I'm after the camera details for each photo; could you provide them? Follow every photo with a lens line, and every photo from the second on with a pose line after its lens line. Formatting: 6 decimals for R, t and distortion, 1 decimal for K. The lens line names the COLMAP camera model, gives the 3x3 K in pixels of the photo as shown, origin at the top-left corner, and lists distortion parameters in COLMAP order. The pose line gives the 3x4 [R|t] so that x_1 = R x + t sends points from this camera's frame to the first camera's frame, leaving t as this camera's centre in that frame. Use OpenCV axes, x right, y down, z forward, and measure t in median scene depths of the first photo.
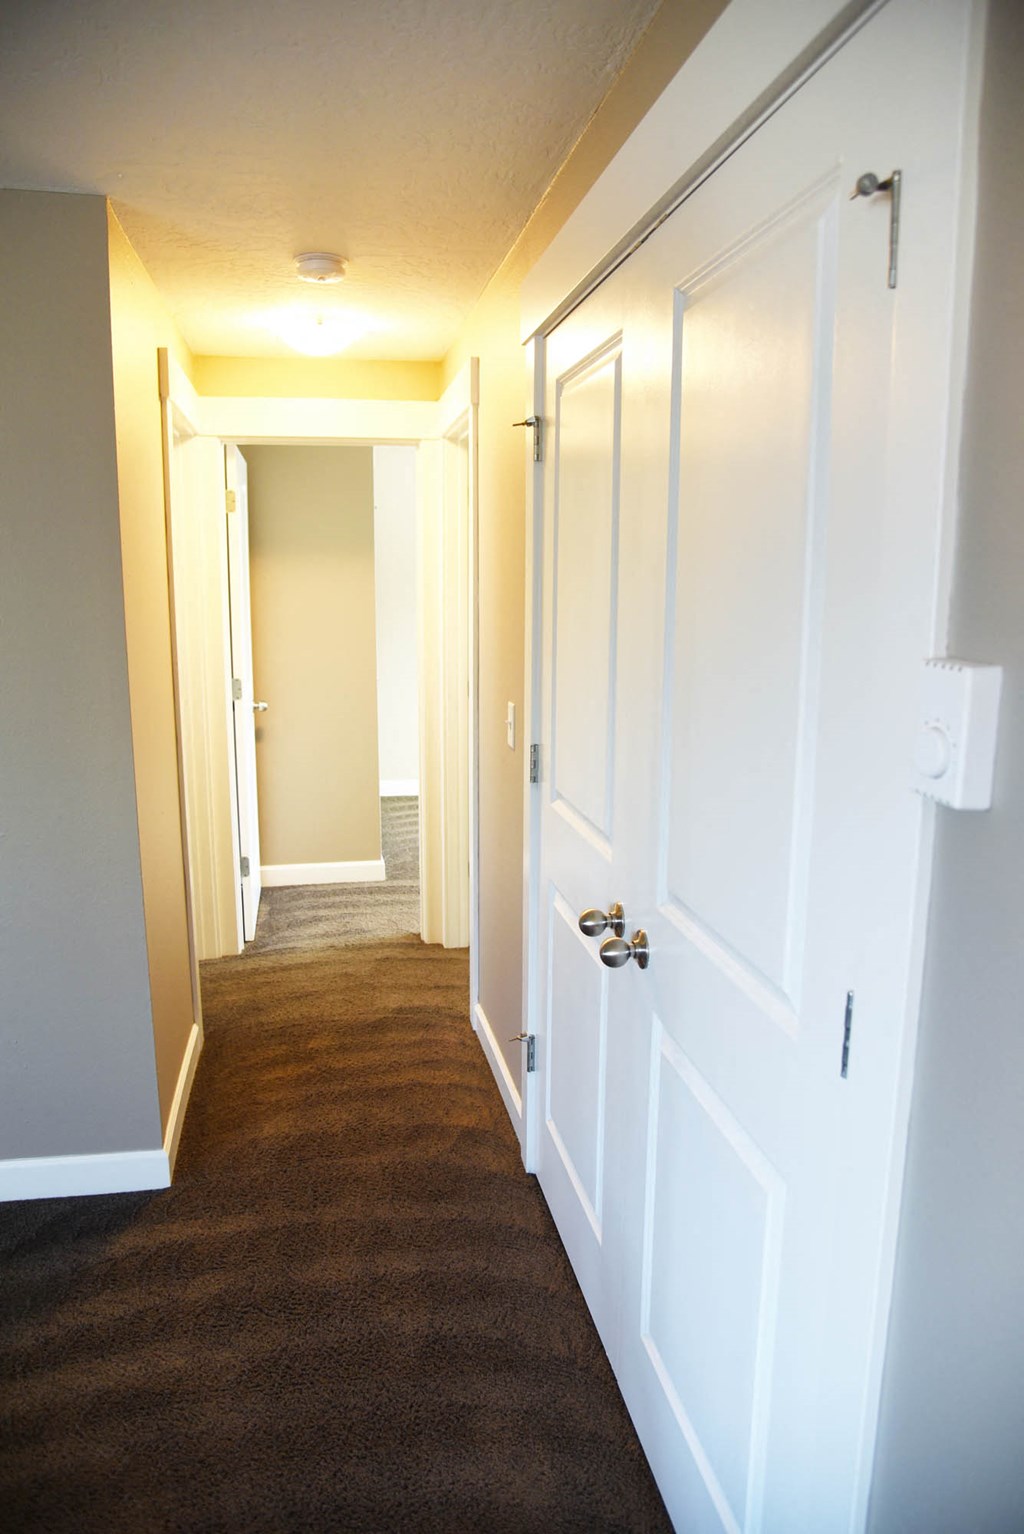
lens RADIAL K [[1032.0, 0, 512.0], [0, 1032.0, 767.0], [0, 0, 1]] dist [-0.117709, 0.056846]
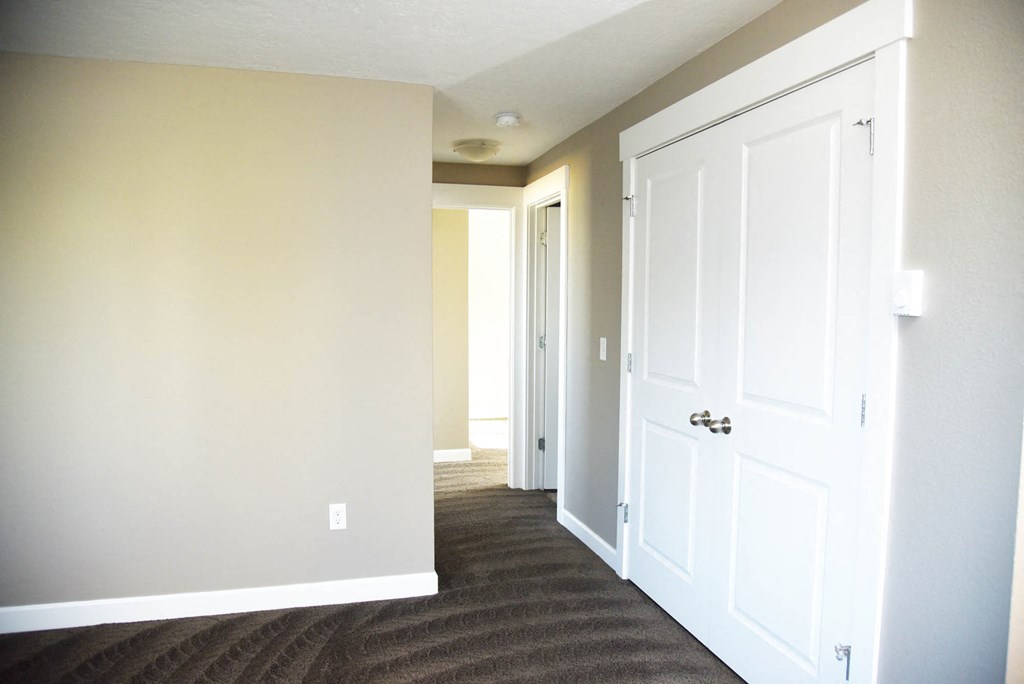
lens RADIAL K [[688.9, 0, 514.8], [0, 688.9, 355.5], [0, 0, 1]] dist [-0.117709, 0.056846]
pose [[0.995368, -0.004080, 0.096048, -0.258040], [0.014291, 0.994278, -0.105864, 0.095298], [-0.095066, 0.106747, 0.989731, -0.242377]]
